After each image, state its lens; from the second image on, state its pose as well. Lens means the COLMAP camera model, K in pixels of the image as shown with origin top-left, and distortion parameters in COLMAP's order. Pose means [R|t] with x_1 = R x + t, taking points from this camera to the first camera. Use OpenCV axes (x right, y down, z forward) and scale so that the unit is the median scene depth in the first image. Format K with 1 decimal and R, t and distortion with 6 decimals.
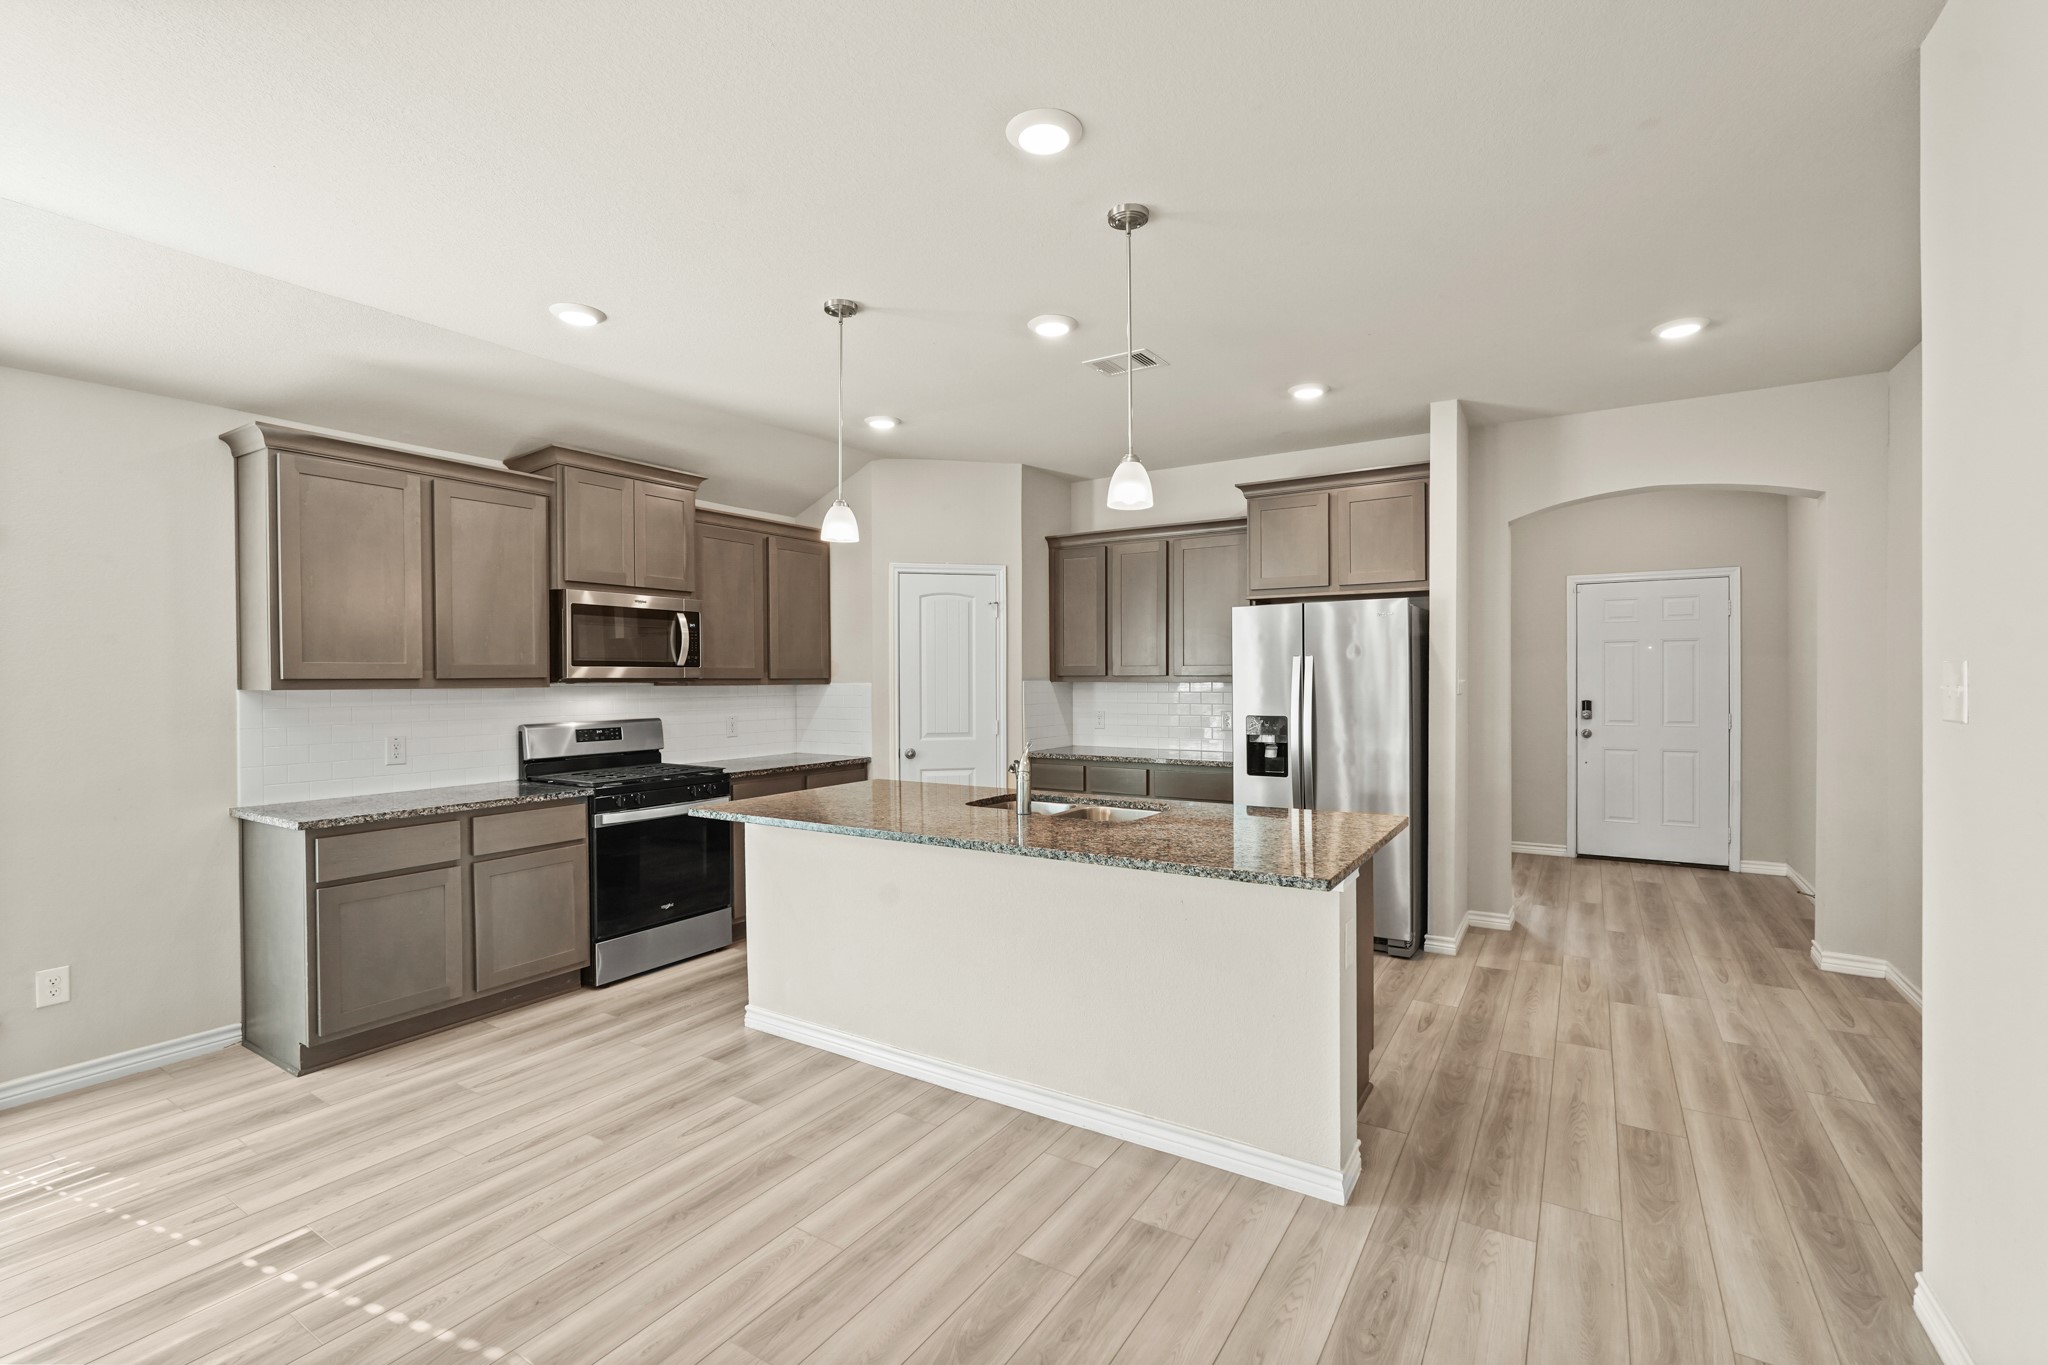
lens RADIAL K [[909.4, 0, 1017.3], [0, 909.4, 686.4], [0, 0, 1]] dist [-0.012800, 0.004455]
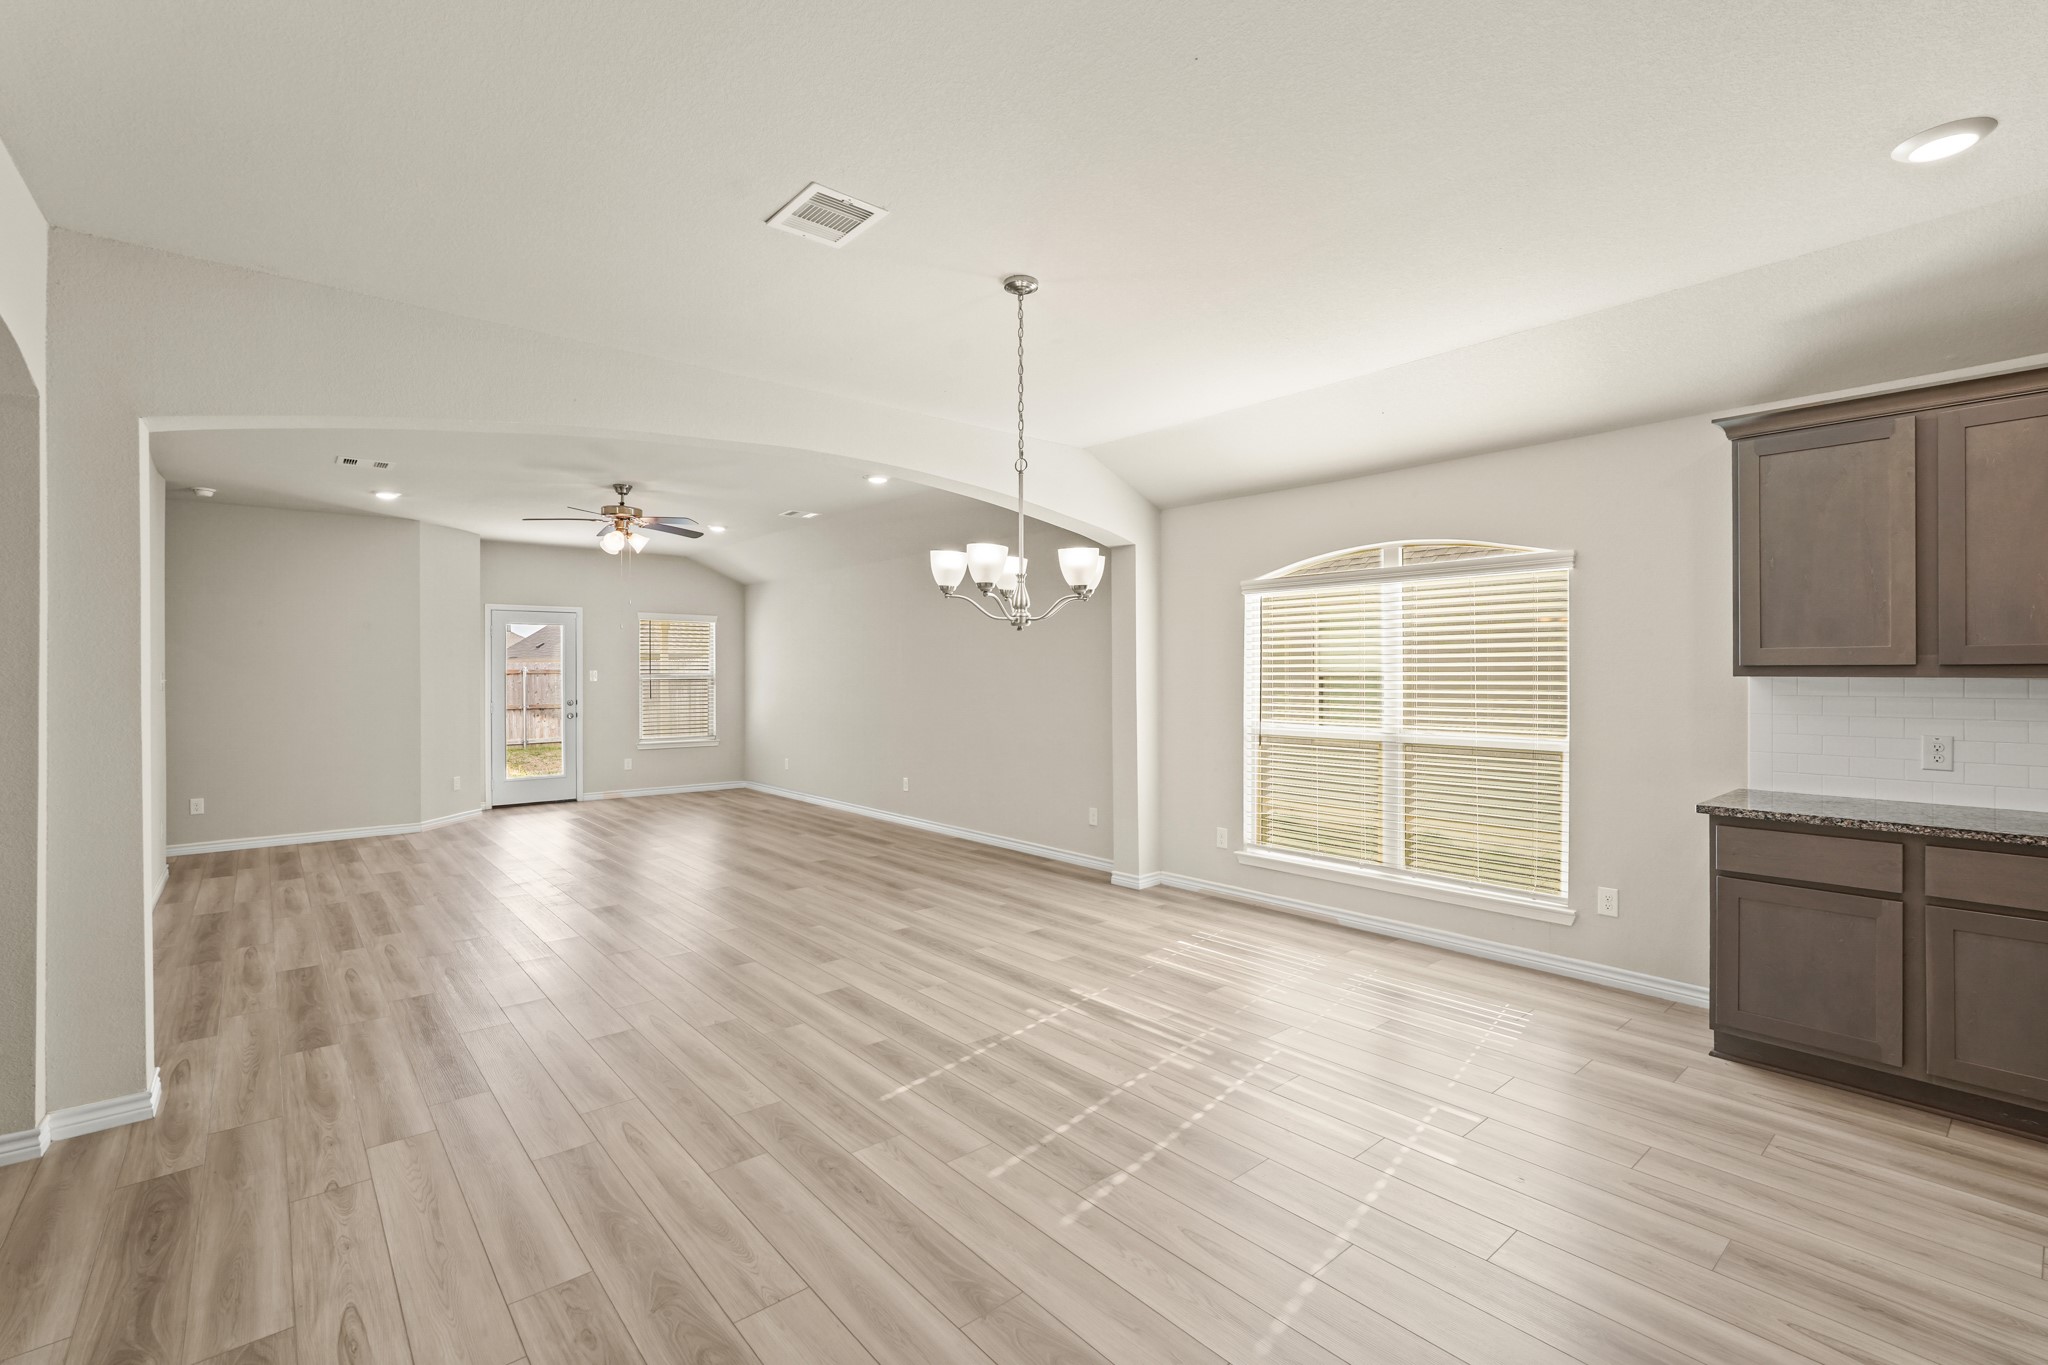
lens RADIAL K [[909.4, 0, 1023.6], [0, 909.4, 676.2], [0, 0, 1]] dist [-0.012800, 0.004455]
pose [[-0.301265, 0.013040, -0.953451, 0.288235], [-0.002701, 0.999891, 0.014529, -0.006502], [0.953537, 0.006952, -0.301196, 0.400608]]
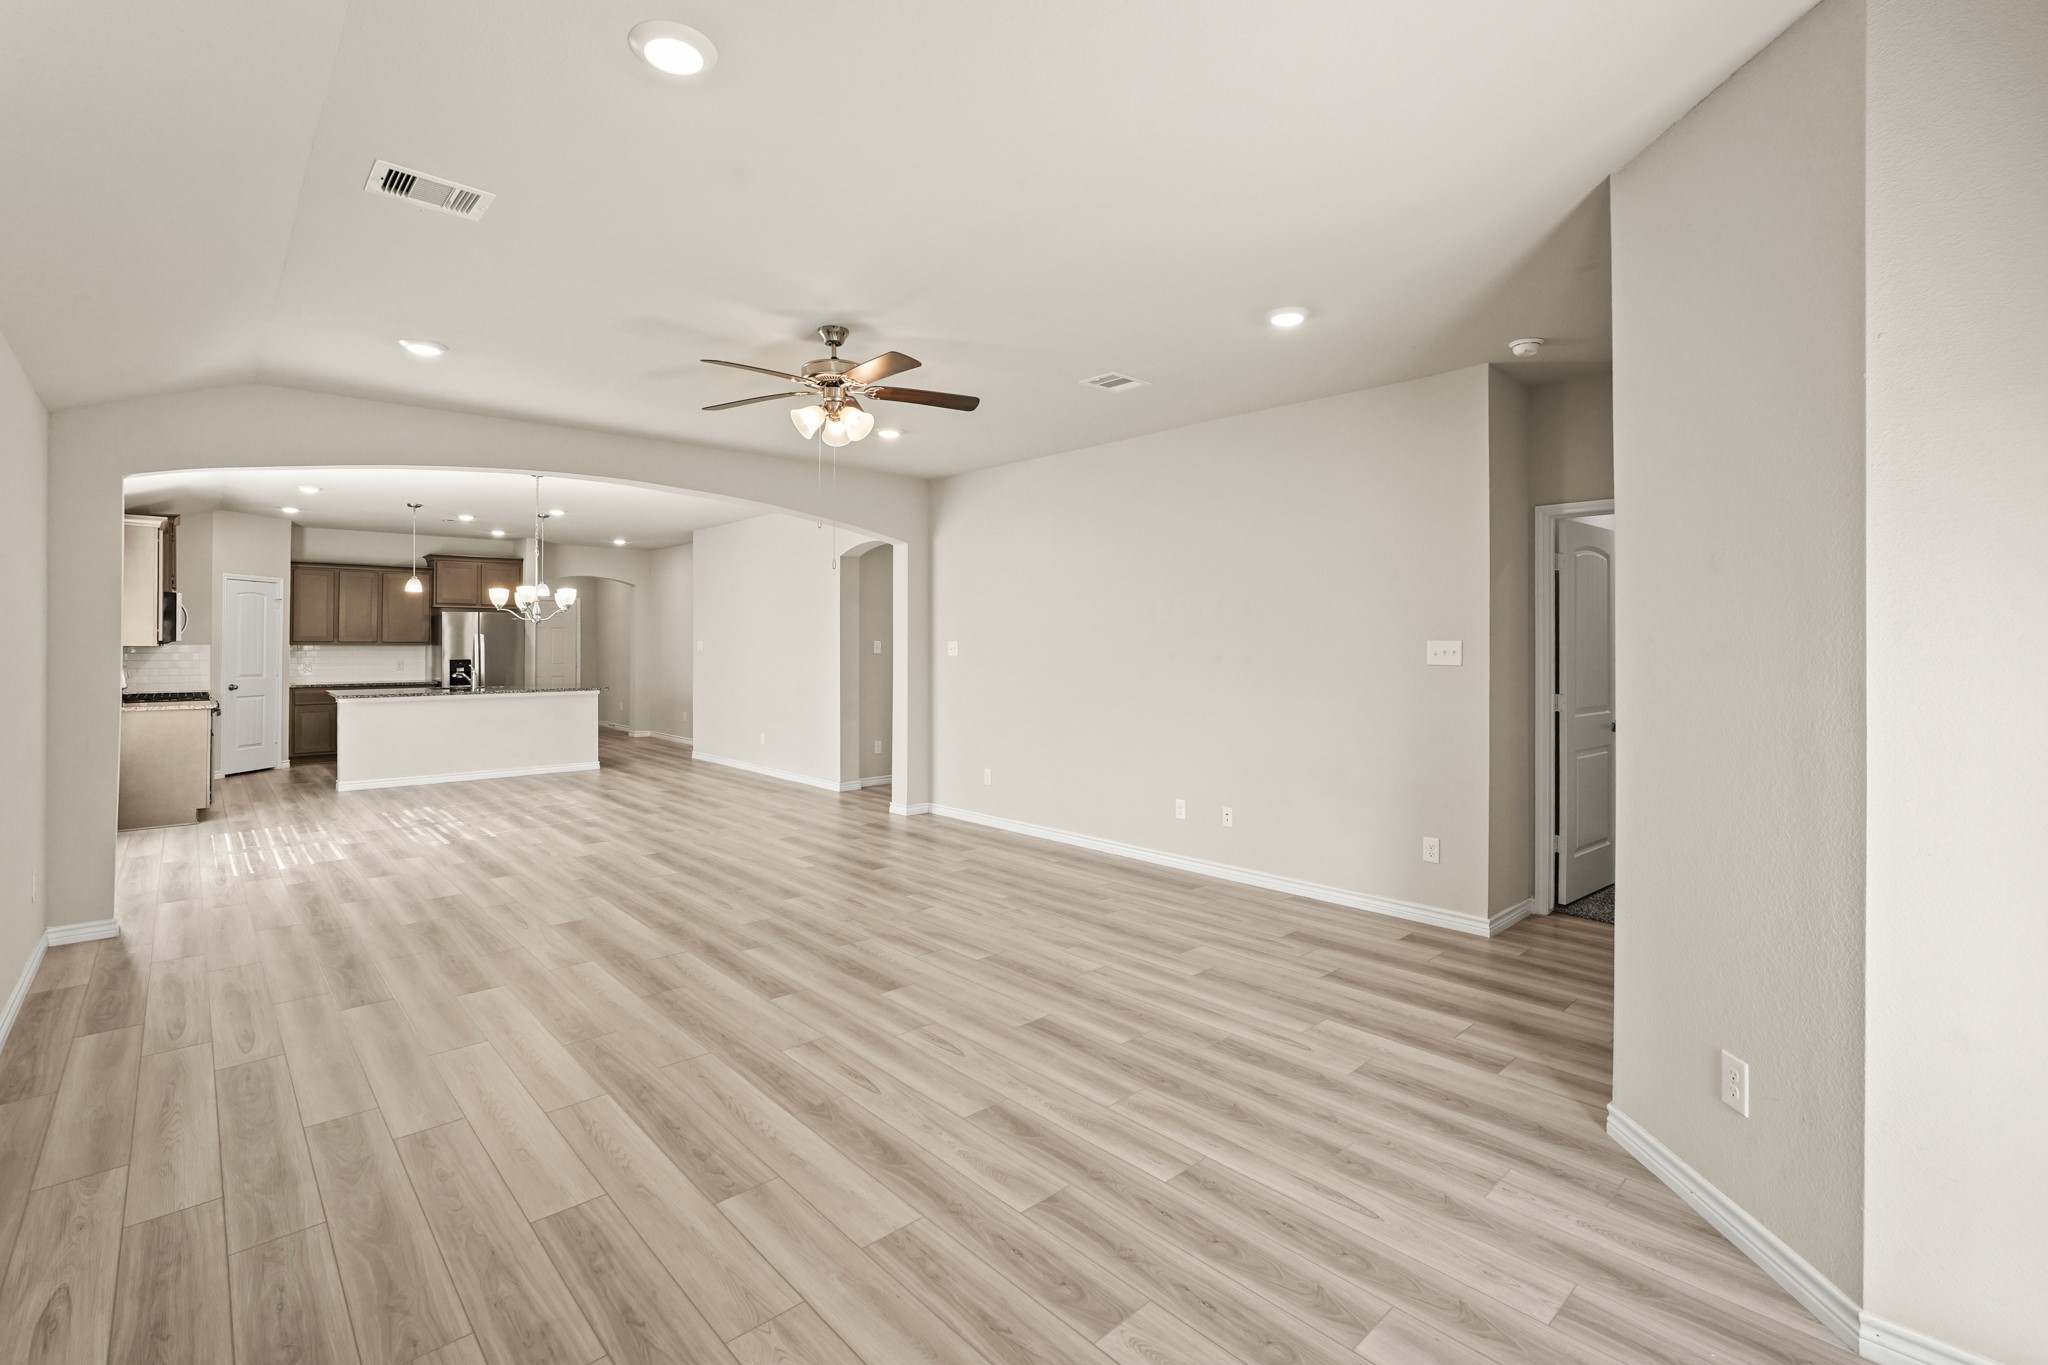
lens RADIAL K [[909.4, 0, 1021.1], [0, 909.4, 647.0], [0, 0, 1]] dist [-0.012800, 0.004455]
pose [[0.257773, 0.002059, 0.966203, -1.681095], [0.005853, 0.999976, -0.003692, 0.018708], [-0.966188, 0.006607, 0.257755, -1.038082]]
